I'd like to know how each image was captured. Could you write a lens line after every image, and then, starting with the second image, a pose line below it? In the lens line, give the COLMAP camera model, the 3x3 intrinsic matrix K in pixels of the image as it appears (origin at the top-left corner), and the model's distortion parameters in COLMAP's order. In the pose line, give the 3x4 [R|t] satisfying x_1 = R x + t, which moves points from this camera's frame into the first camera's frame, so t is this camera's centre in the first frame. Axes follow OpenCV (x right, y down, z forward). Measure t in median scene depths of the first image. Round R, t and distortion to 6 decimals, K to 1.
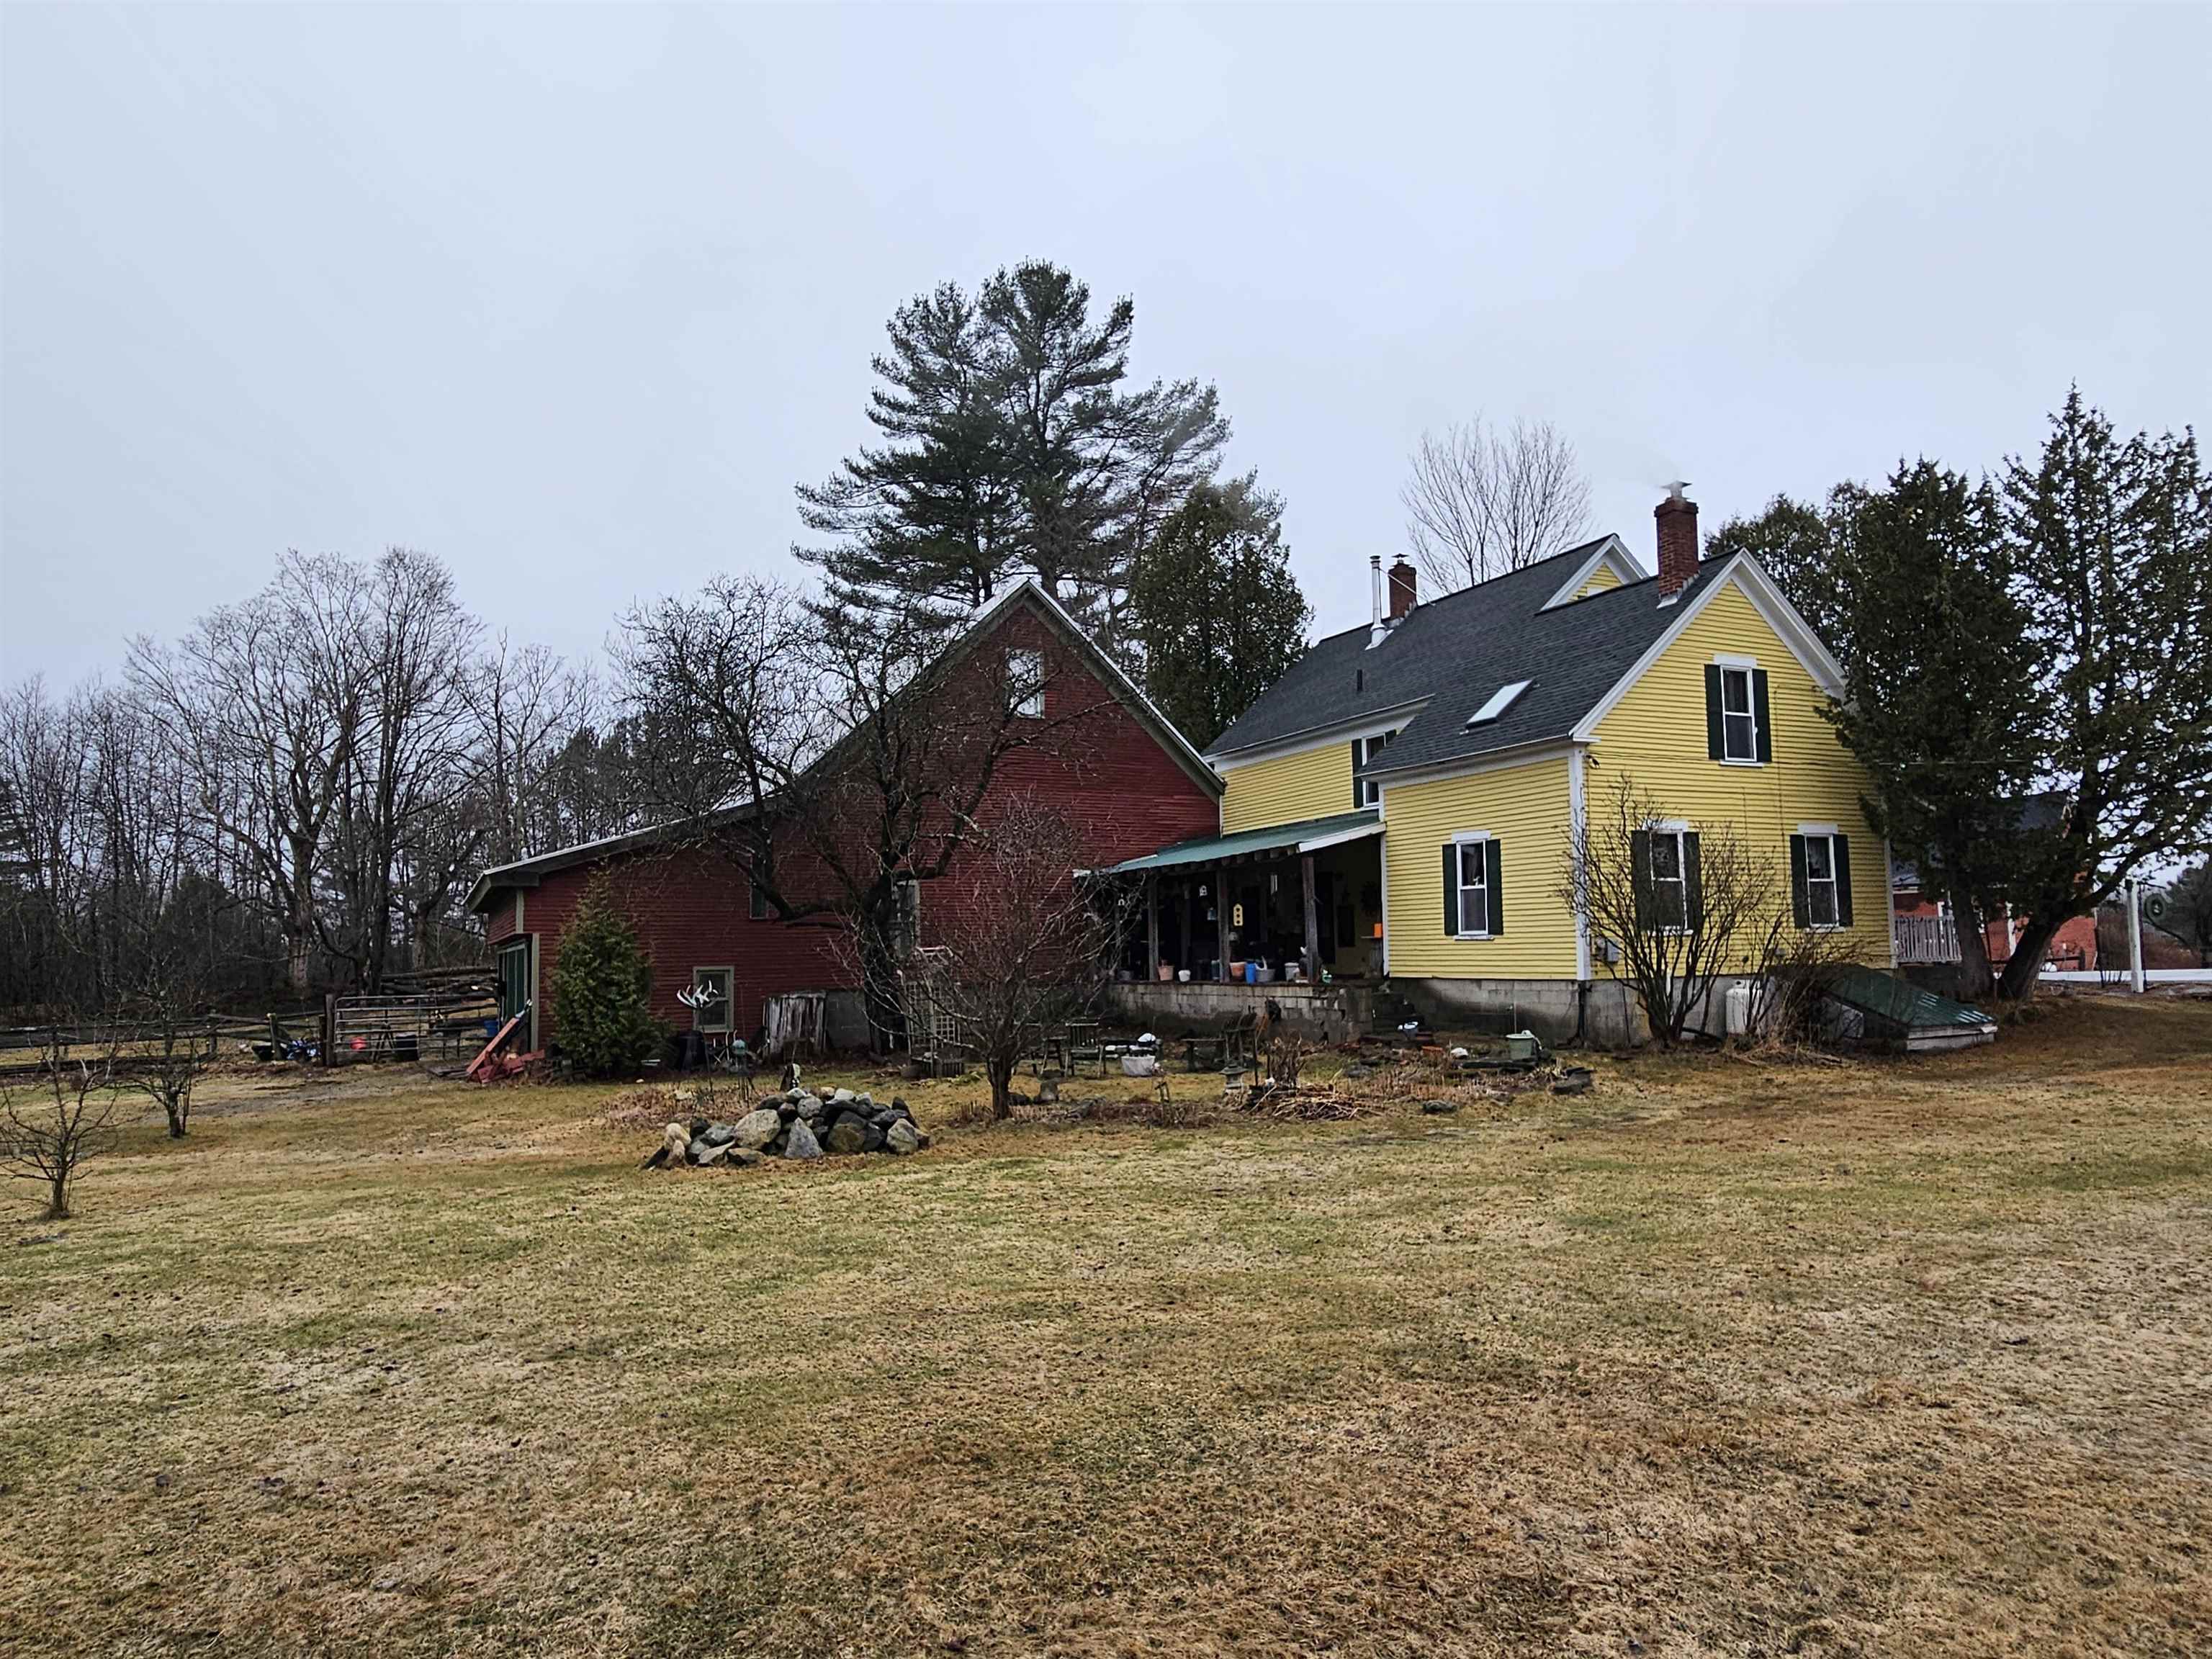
lens RADIAL K [[1420.2, 0, 1106.0], [0, 1420.2, 829.5], [0, 0, 1]] dist [-0.002570, 0.004267]
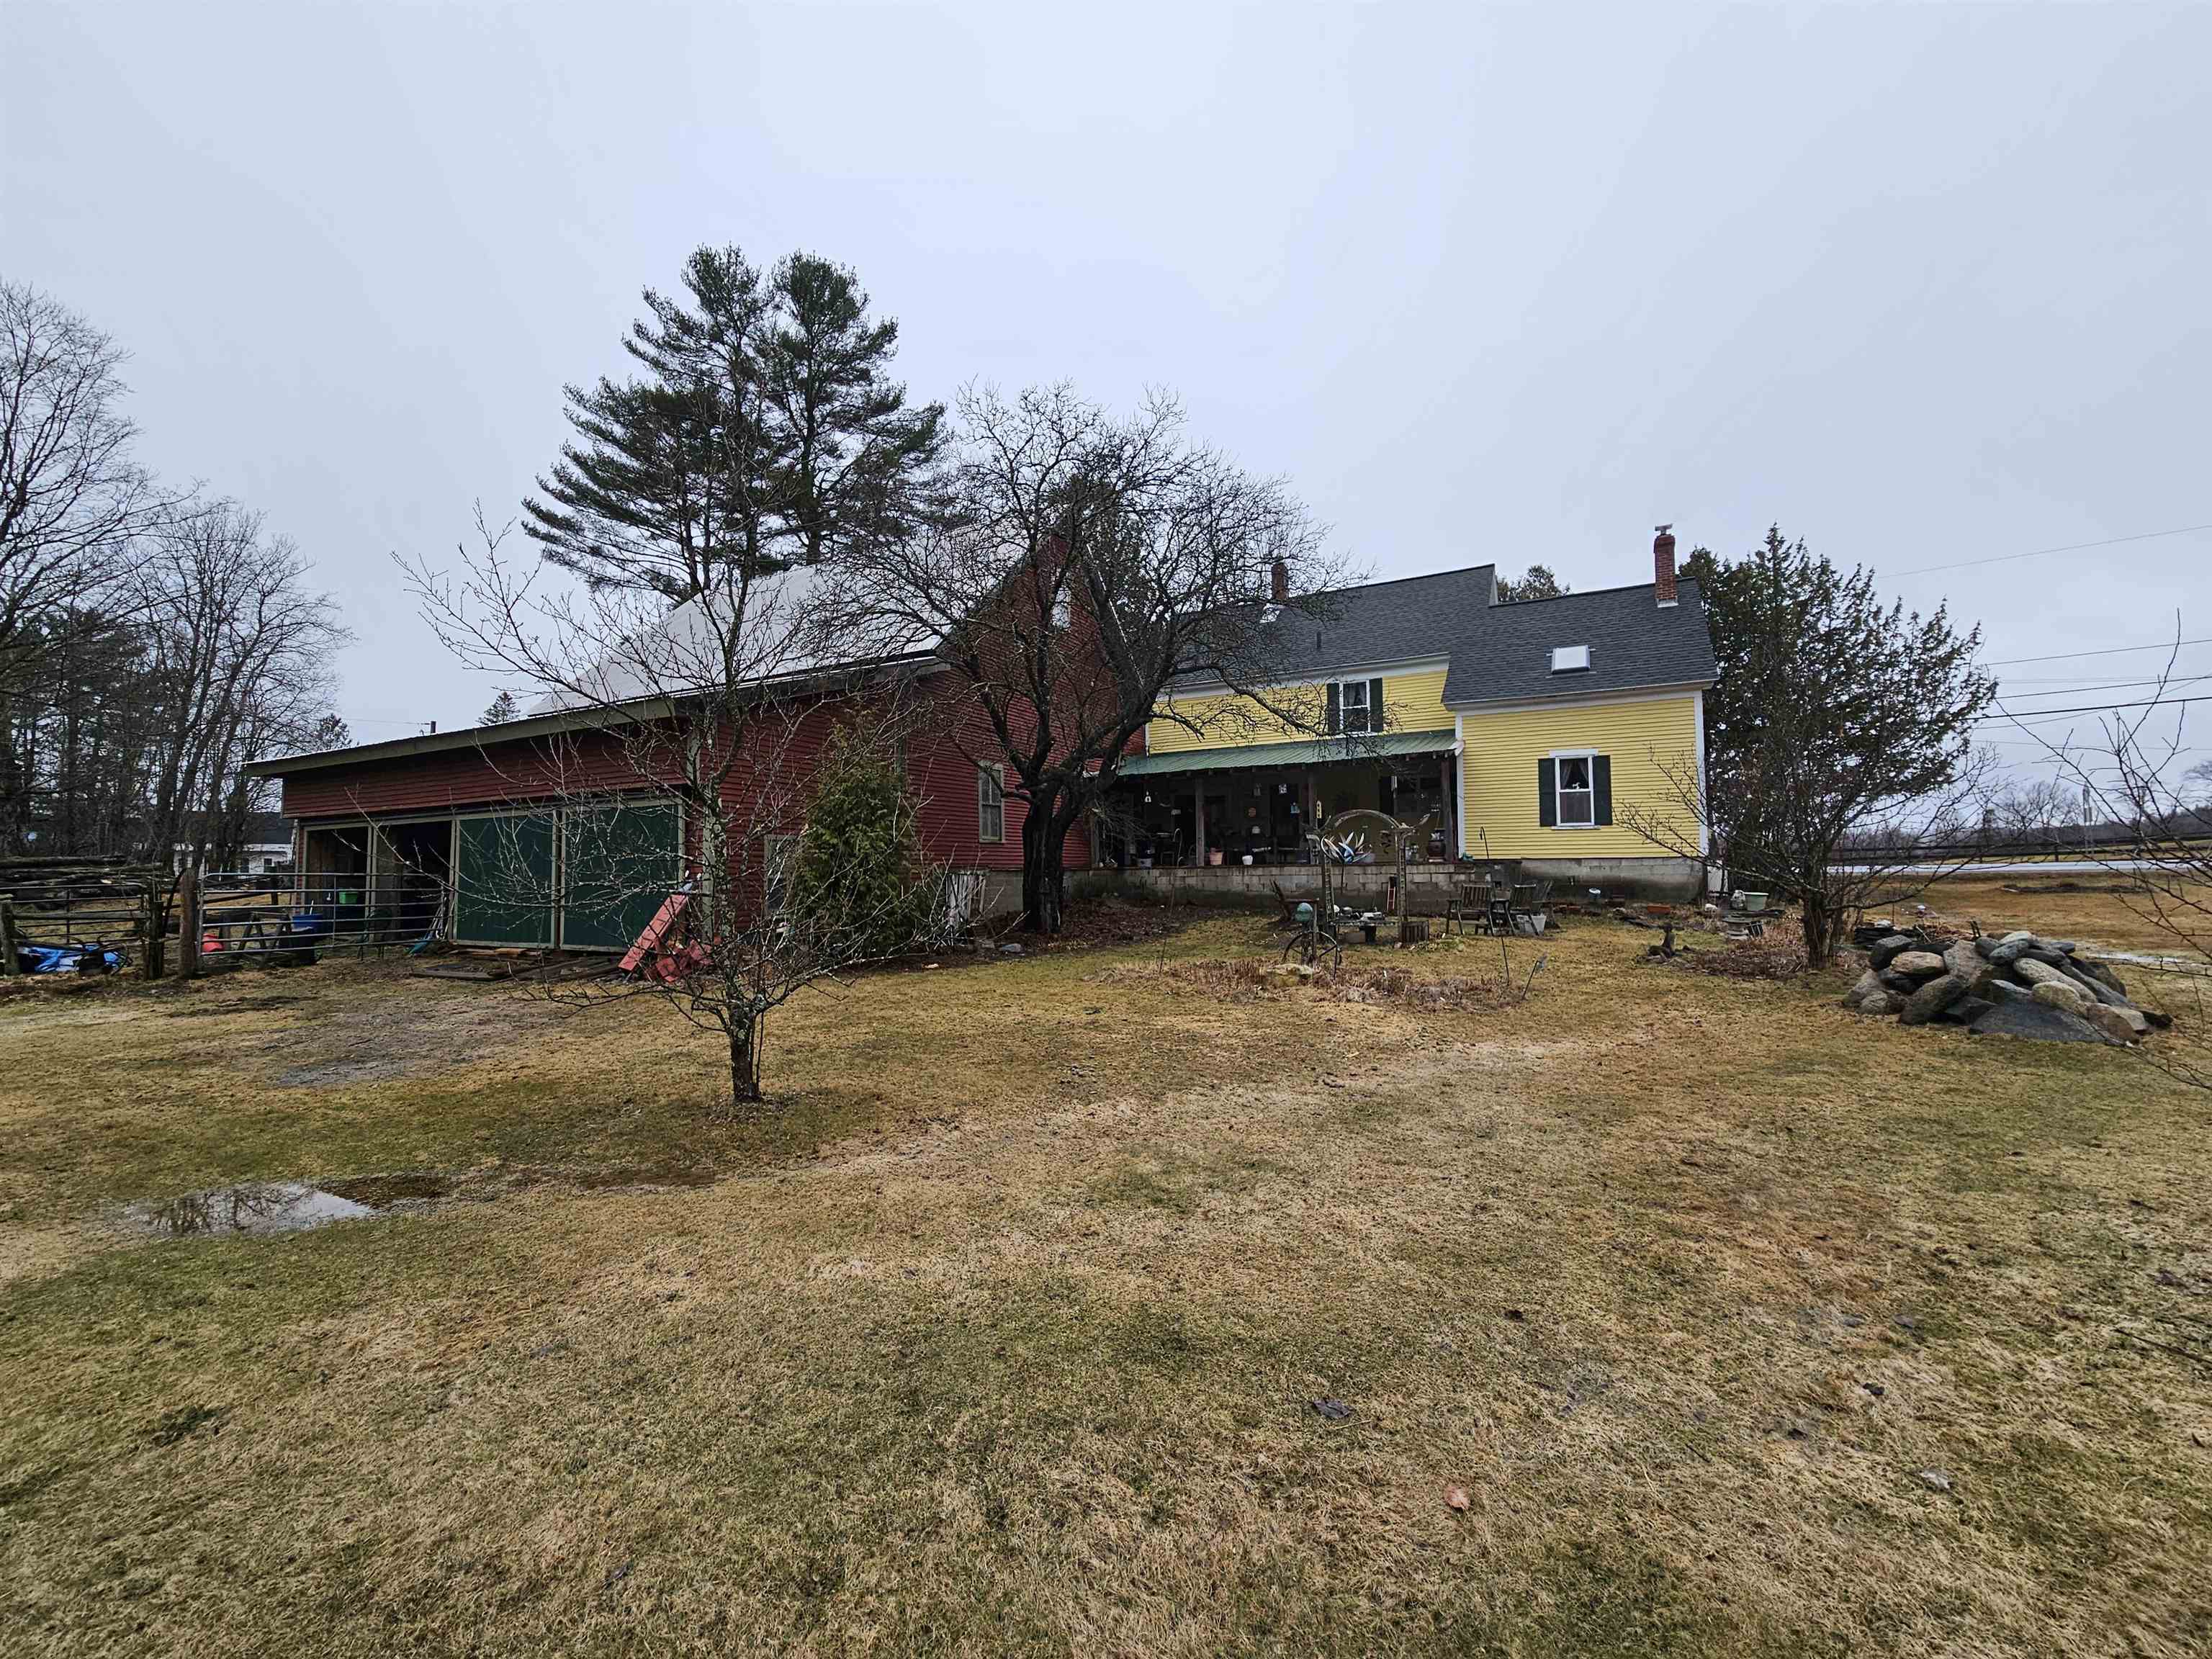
lens RADIAL K [[903.3, 0, 1106.0], [0, 903.3, 829.5], [0, 0, 1]] dist [-0.000585, 0.000109]
pose [[0.812832, 0.041301, 0.581032, -0.502065], [-0.057951, 0.998268, 0.010112, 0.079380], [-0.579609, -0.041891, 0.813818, 0.469424]]
